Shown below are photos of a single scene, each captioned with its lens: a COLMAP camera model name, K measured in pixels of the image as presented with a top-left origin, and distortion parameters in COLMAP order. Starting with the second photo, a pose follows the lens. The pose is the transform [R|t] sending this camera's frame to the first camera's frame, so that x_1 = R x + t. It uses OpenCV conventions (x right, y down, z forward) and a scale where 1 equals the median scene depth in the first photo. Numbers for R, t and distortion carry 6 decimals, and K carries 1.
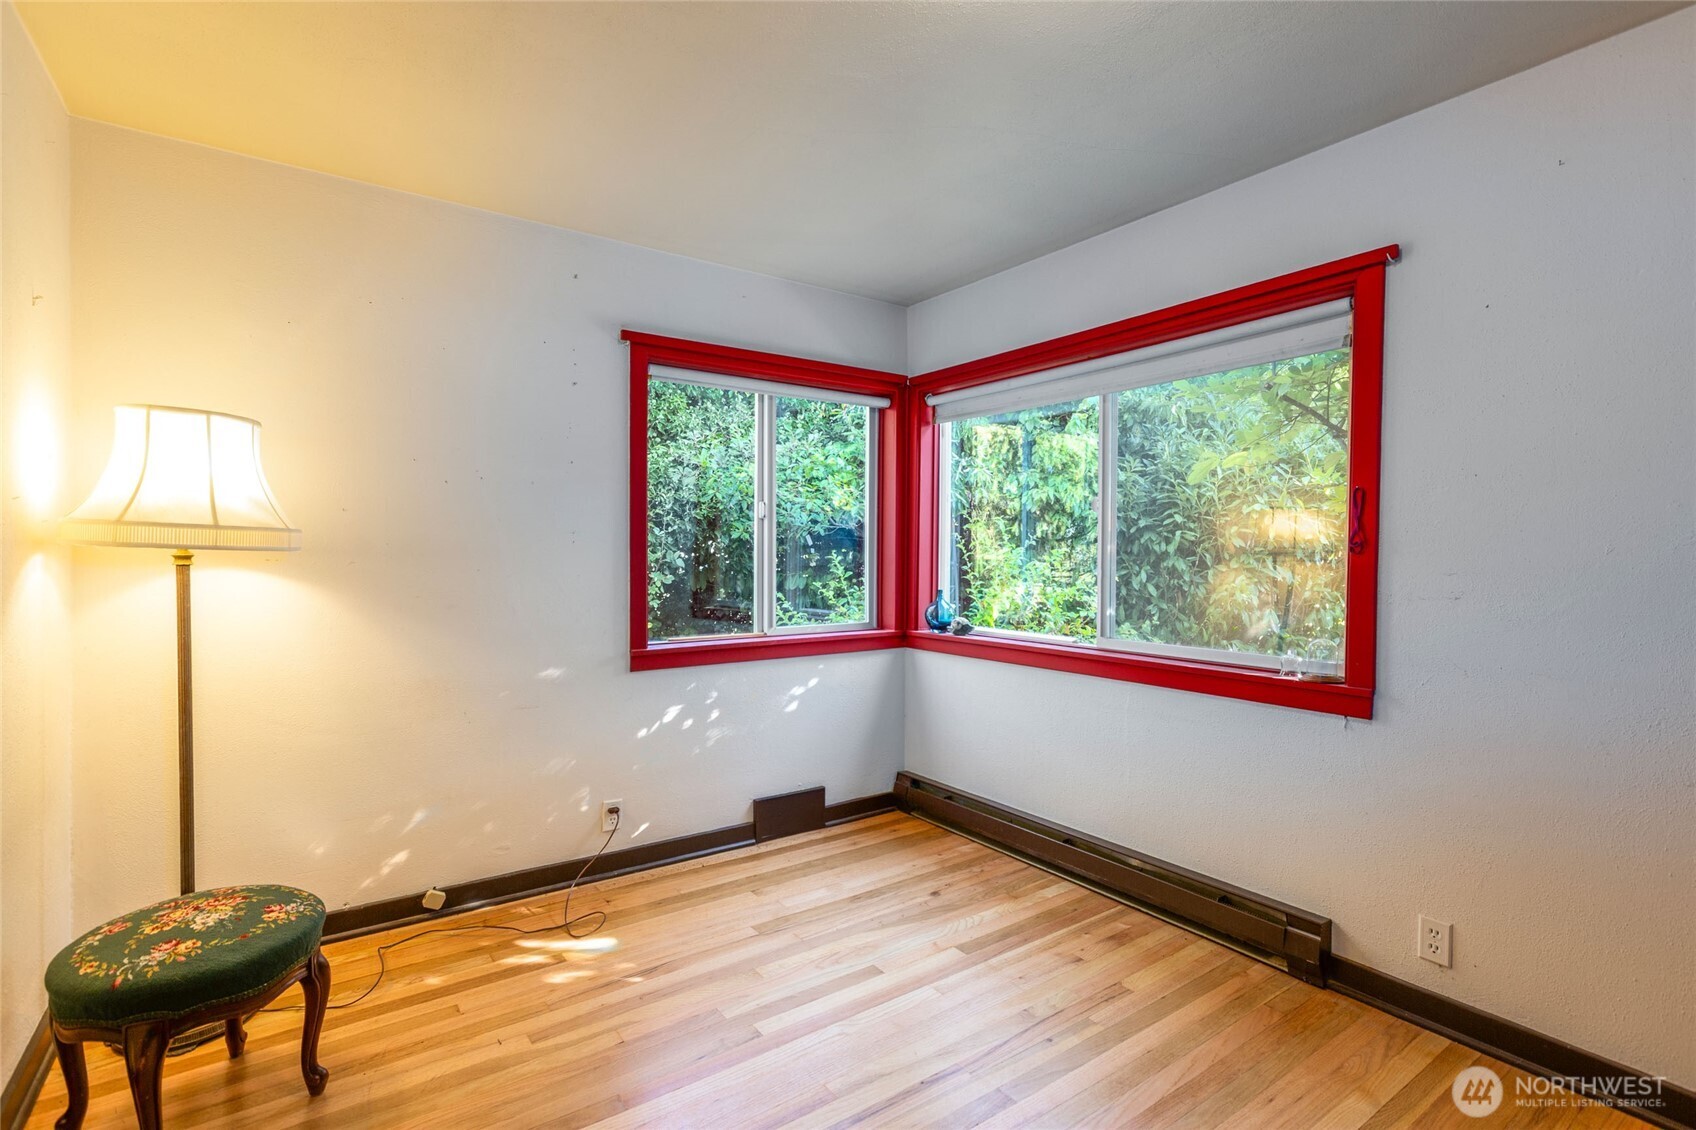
lens RADIAL K [[808.3, 0, 854.4], [0, 808.3, 560.8], [0, 0, 1]] dist [-0.049364, 0.018536]
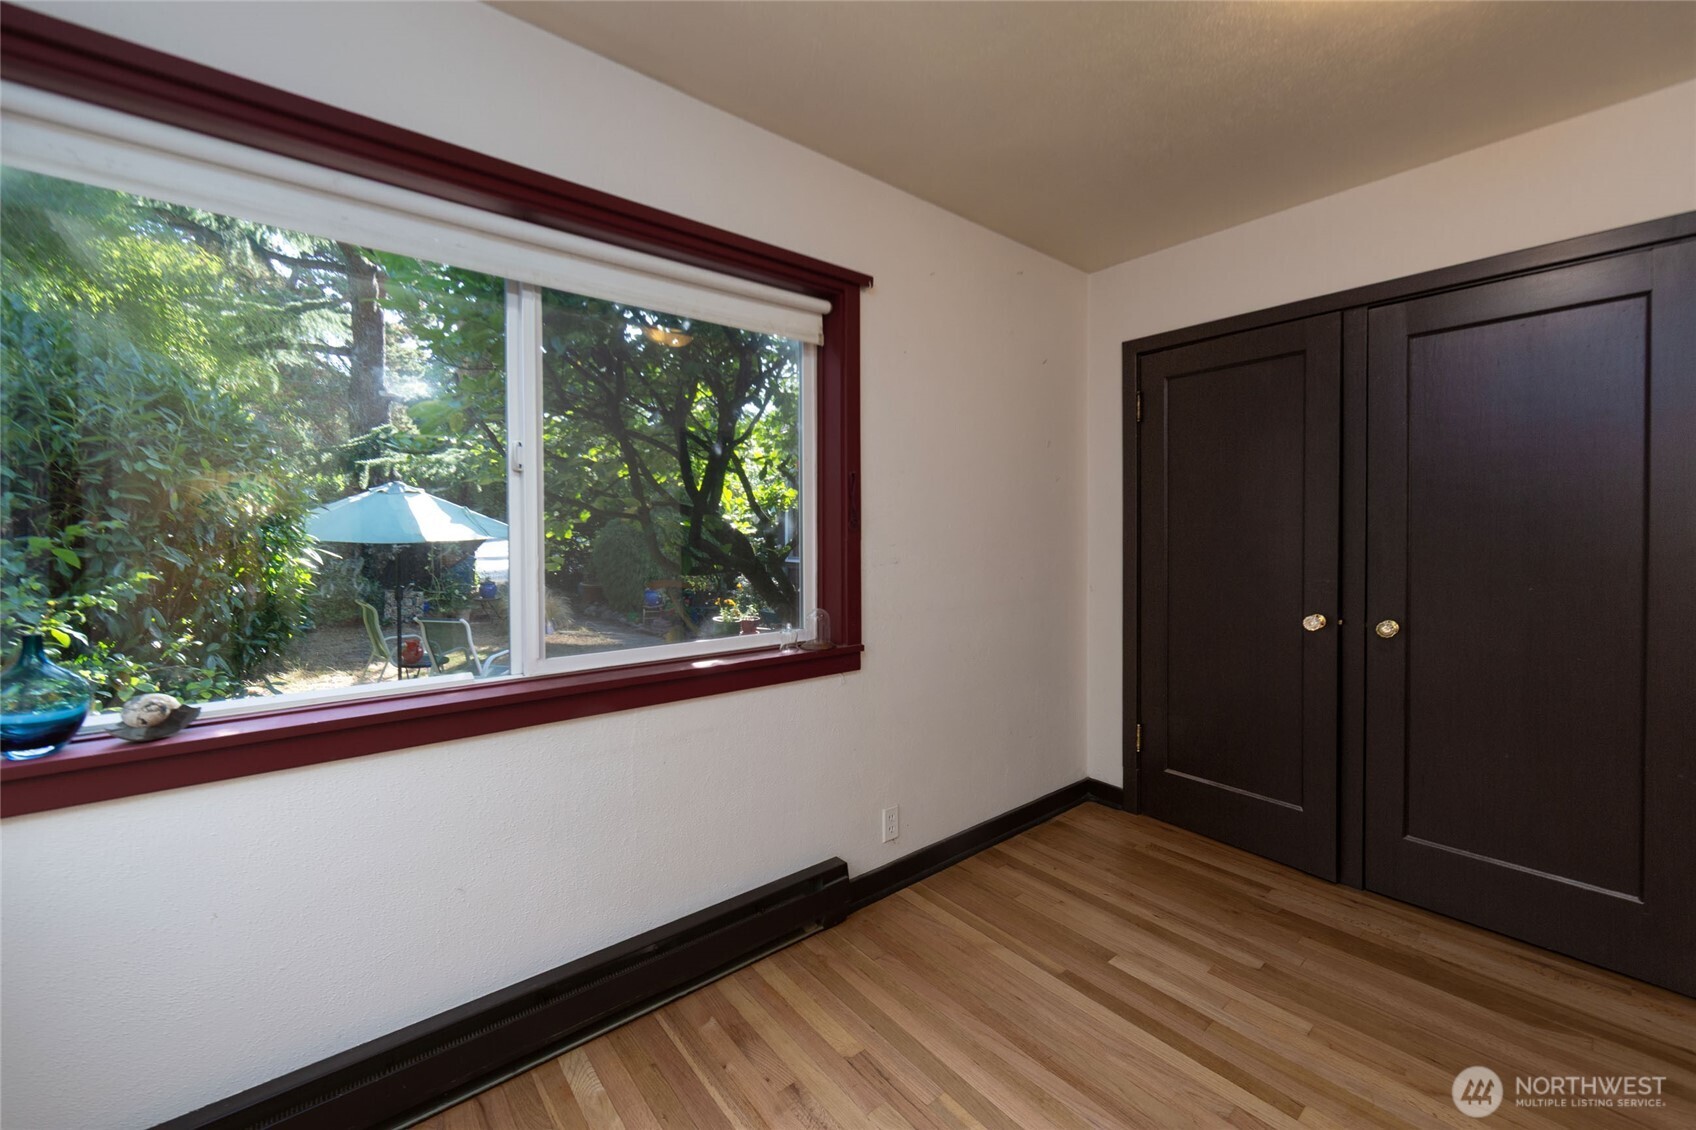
lens RADIAL K [[672.4, 0, 844.8], [0, 672.4, 546.2], [0, 0, 1]] dist [-0.000352, -0.000016]
pose [[-0.064900, -0.028317, 0.997490, -0.335869], [0.015122, 0.999455, 0.029357, -0.012782], [-0.997777, 0.016989, -0.064437, 1.037602]]
